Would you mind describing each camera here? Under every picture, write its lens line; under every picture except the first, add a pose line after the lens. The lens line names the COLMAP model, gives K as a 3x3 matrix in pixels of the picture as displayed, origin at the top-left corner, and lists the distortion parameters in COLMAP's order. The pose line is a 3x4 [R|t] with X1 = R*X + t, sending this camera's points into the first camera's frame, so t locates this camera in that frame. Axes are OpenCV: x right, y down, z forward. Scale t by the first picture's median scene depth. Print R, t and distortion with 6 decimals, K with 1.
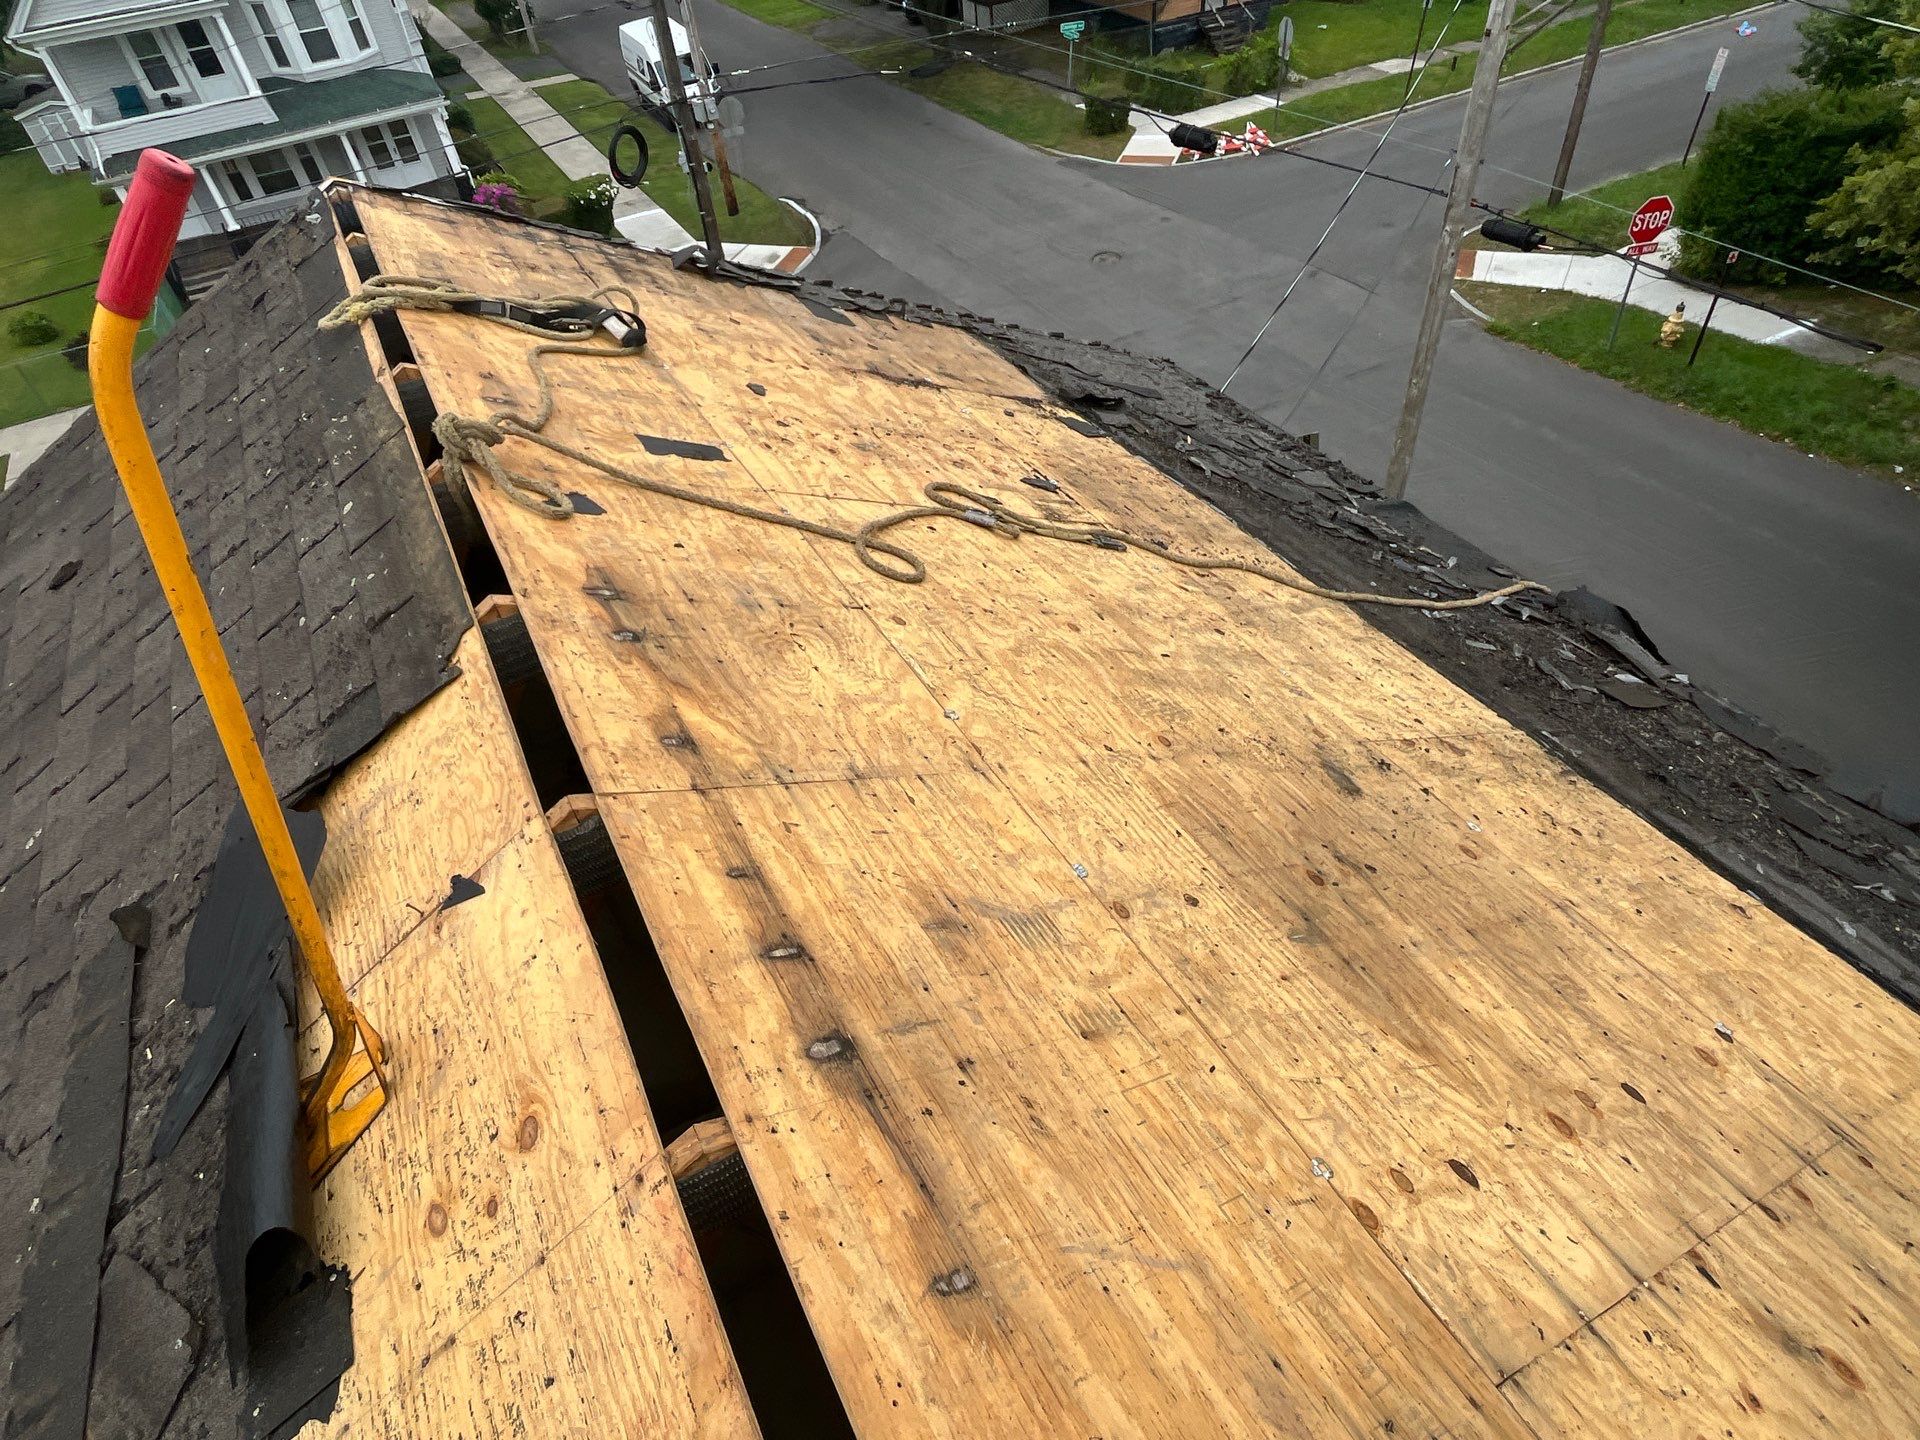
lens RADIAL K [[1076.9, 0, 950.2], [0, 1076.9, 720.2], [0, 0, 1]] dist [-0.003752, 0.000854]
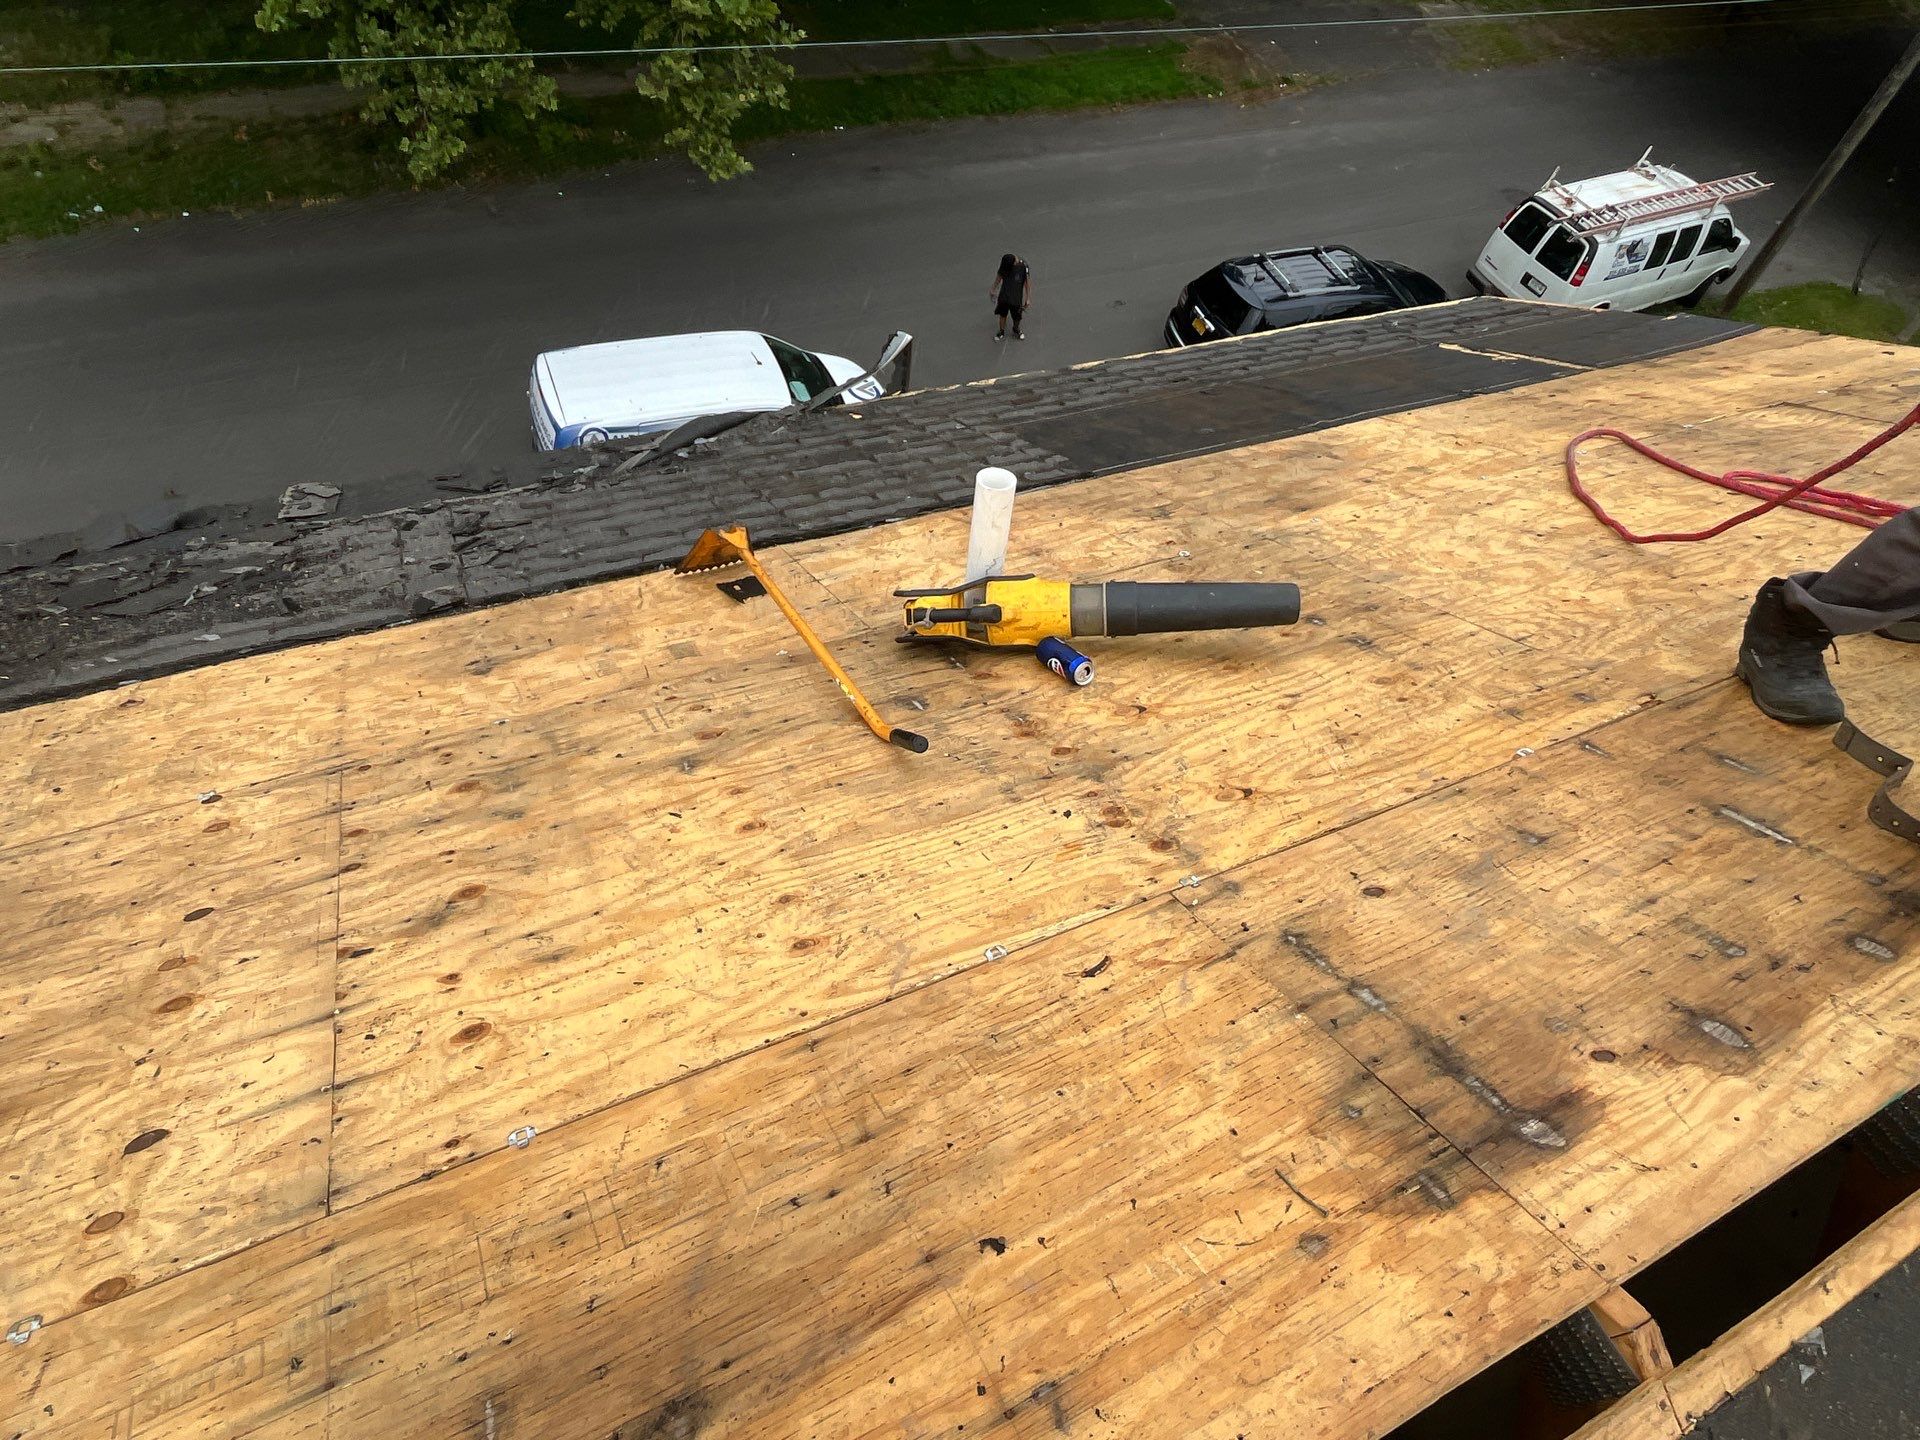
lens RADIAL K [[1079.5, 0, 948.2], [0, 1079.5, 716.9], [0, 0, 1]] dist [-0.002692, -0.000438]
pose [[0.046498, -0.732368, 0.679320, 0.087607], [0.588291, 0.569688, 0.573907, 0.054670], [-0.807311, 0.372952, 0.457335, -0.041708]]
